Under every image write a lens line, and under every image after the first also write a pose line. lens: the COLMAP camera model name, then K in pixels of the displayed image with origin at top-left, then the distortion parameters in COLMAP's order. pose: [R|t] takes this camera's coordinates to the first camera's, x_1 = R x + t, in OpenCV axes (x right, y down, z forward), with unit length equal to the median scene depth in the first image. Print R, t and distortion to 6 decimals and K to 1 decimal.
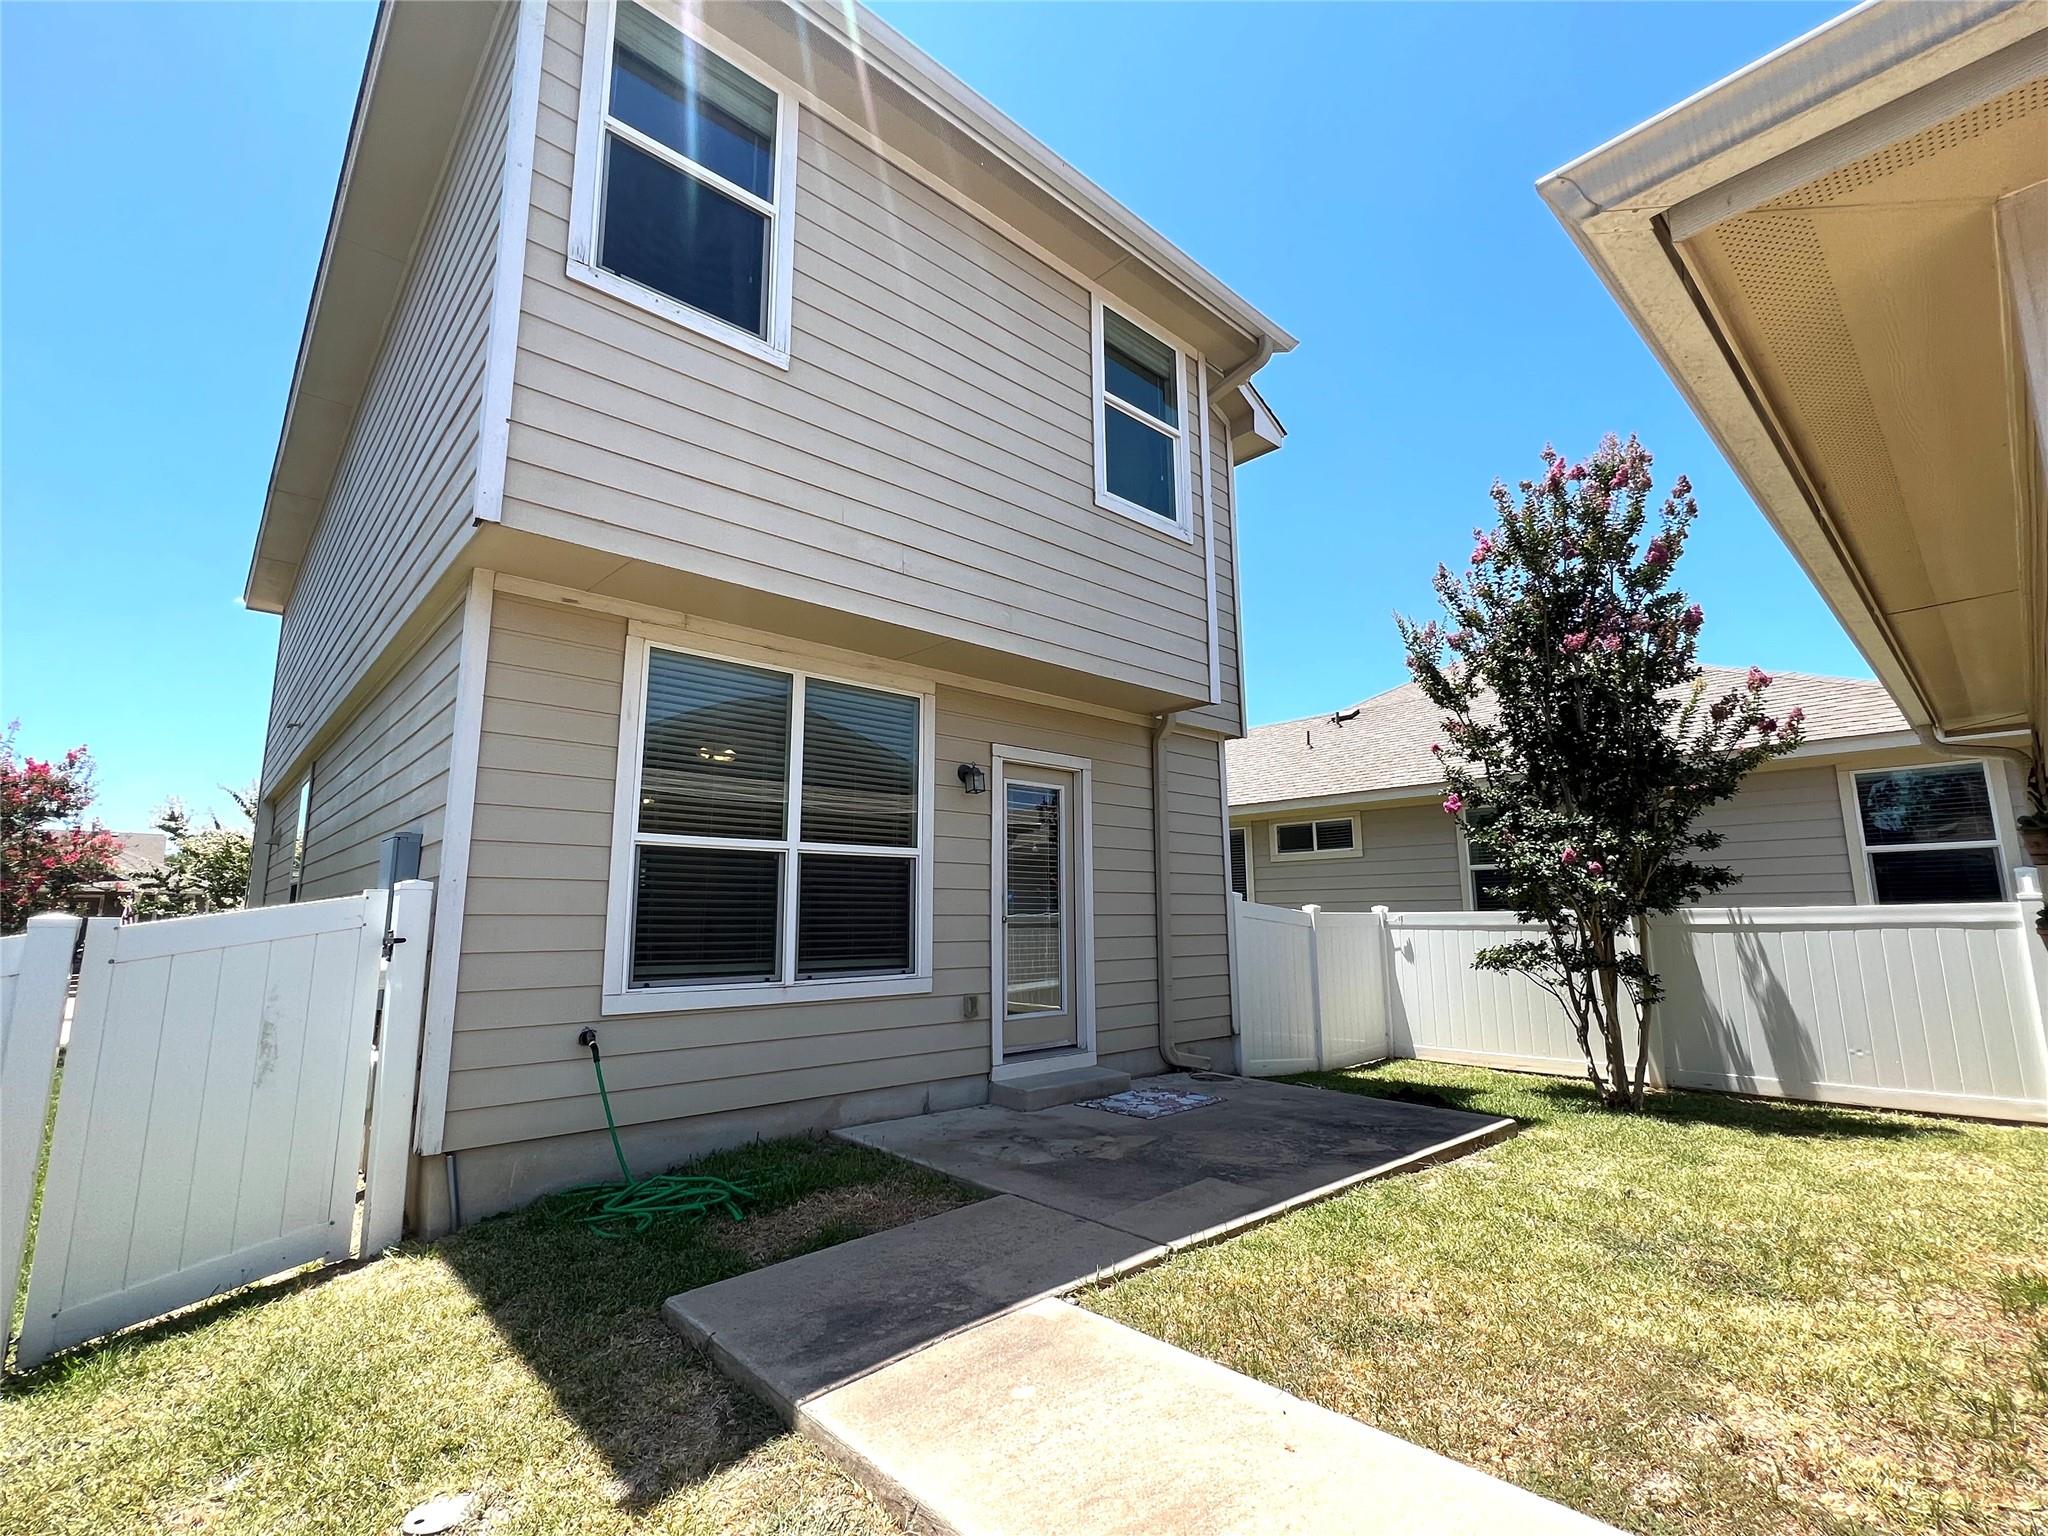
lens RADIAL K [[921.7, 0, 1026.5], [0, 921.7, 763.7], [0, 0, 1]] dist [-0.000329, -0.000047]
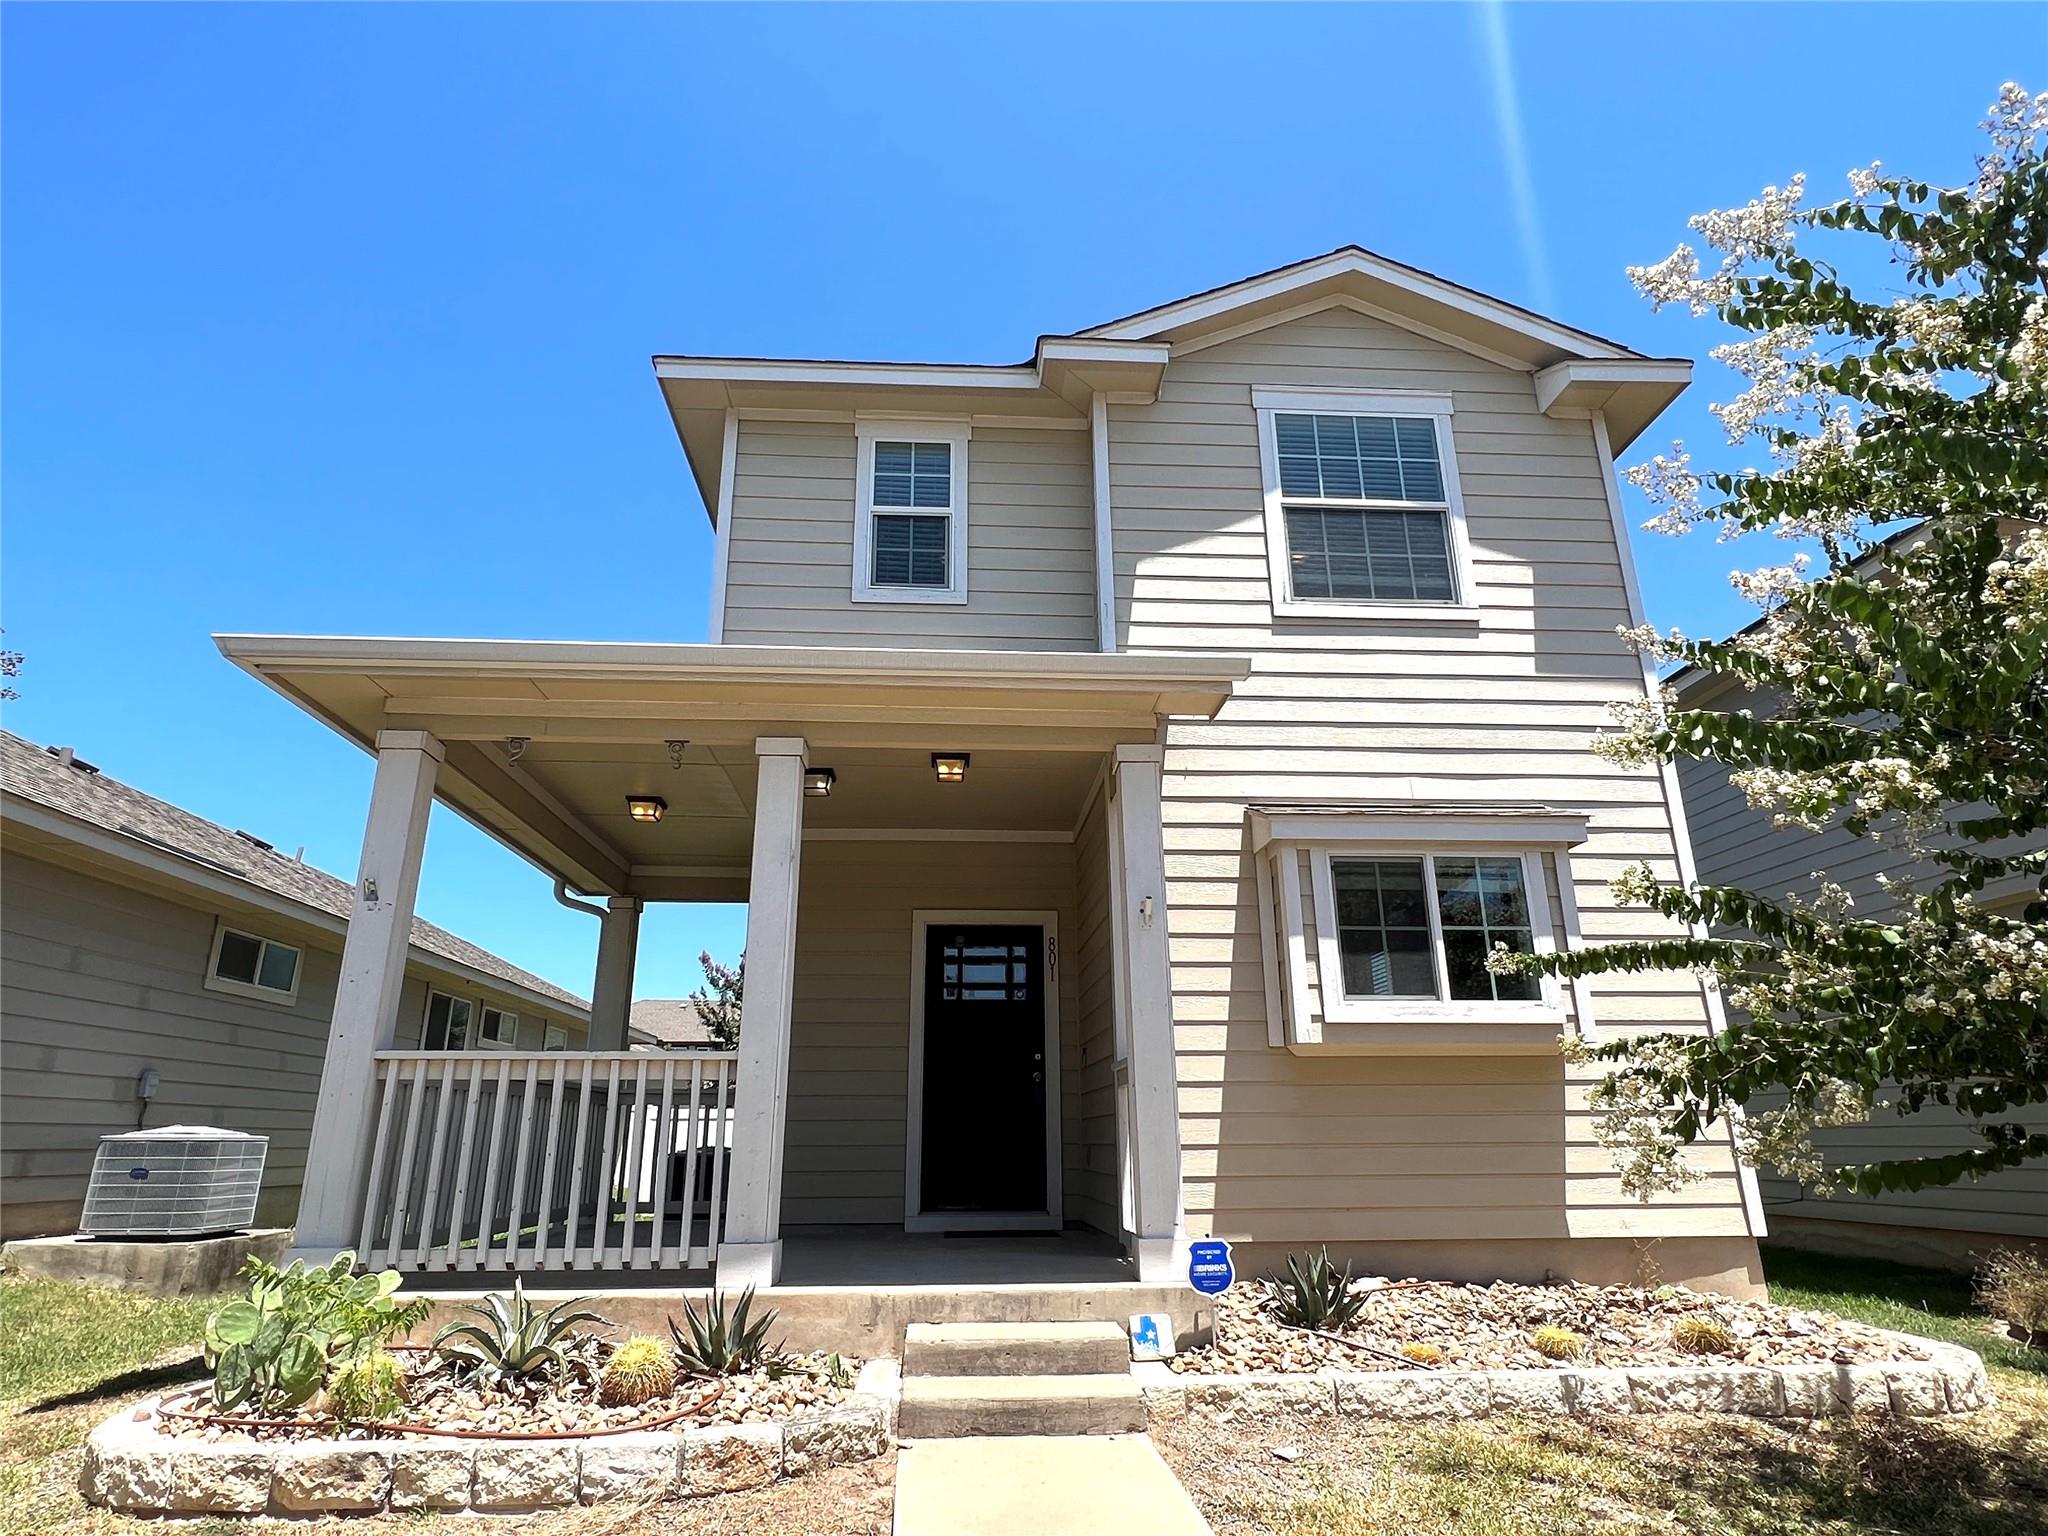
lens RADIAL K [[1134.0, 0, 1016.7], [0, 1134.0, 765.9], [0, 0, 1]] dist [-0.000341, 0.000045]
pose [[-0.773434, 0.203439, 0.600344, -0.714406], [-0.101173, 0.895337, -0.433746, 0.289809], [-0.625751, -0.396213, -0.671901, 1.471529]]
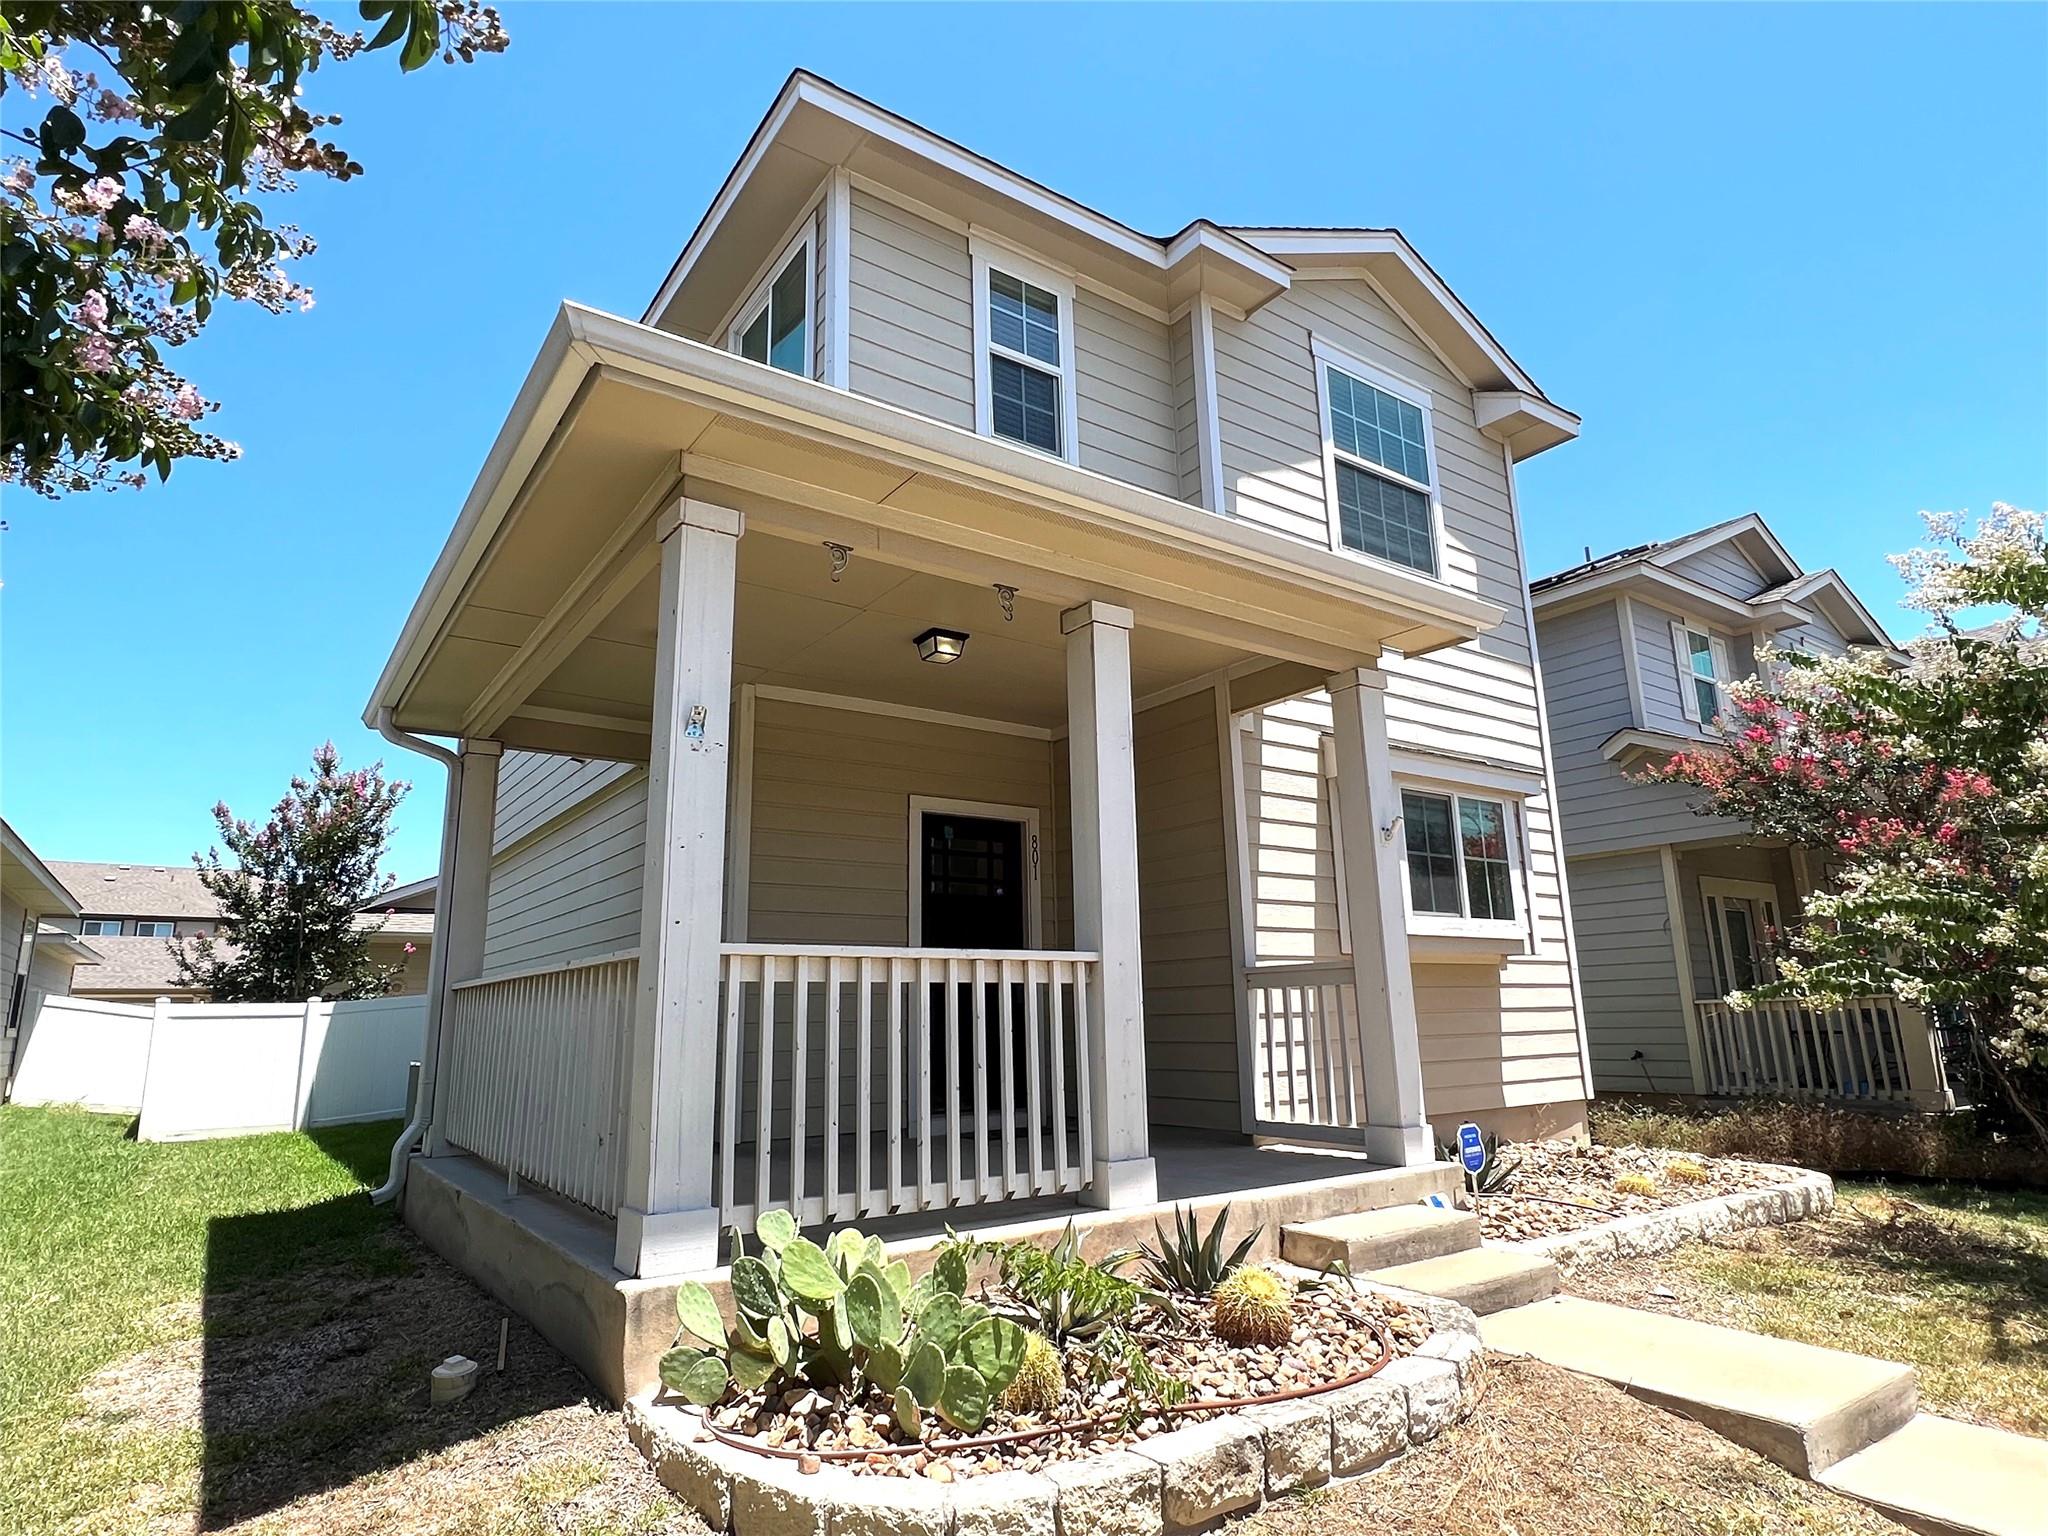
lens RADIAL K [[1134.0, 0, 1018.4], [0, 1134.0, 762.9], [0, 0, 1]] dist [-0.000341, 0.000045]
pose [[-0.990931, 0.049097, 0.125081, -0.325360], [-0.002085, 0.925127, -0.379652, 0.298246], [-0.134356, -0.376470, -0.916635, 1.602464]]
